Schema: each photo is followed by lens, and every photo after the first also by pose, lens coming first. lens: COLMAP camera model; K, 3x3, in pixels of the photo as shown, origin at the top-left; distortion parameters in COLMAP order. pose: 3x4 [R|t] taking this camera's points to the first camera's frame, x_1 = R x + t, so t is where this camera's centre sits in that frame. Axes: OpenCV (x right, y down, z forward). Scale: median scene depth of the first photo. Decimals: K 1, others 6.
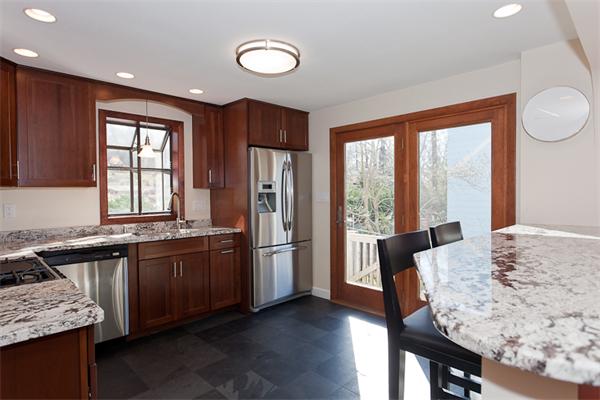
lens RADIAL K [[331.0, 0, 300.0], [0, 331.0, 200.0], [0, 0, 1]] dist [0.001924, 0.000663]
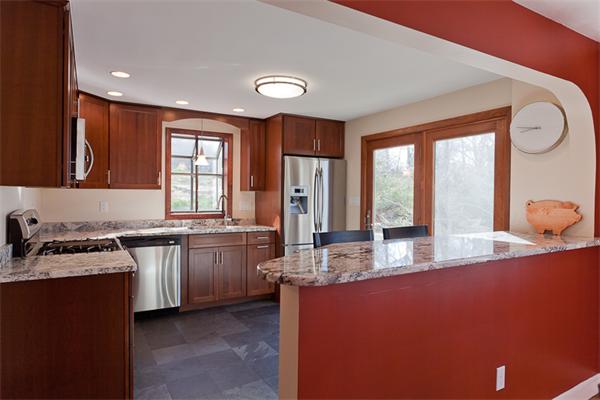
lens RADIAL K [[362.1, 0, 300.0], [0, 362.1, 200.0], [0, 0, 1]] dist [-0.003588, -0.000435]
pose [[0.970156, 0.021298, -0.241545, 0.203699], [-0.023542, 0.999702, -0.006408, -0.001363], [0.241337, 0.011903, 0.970368, -0.188904]]
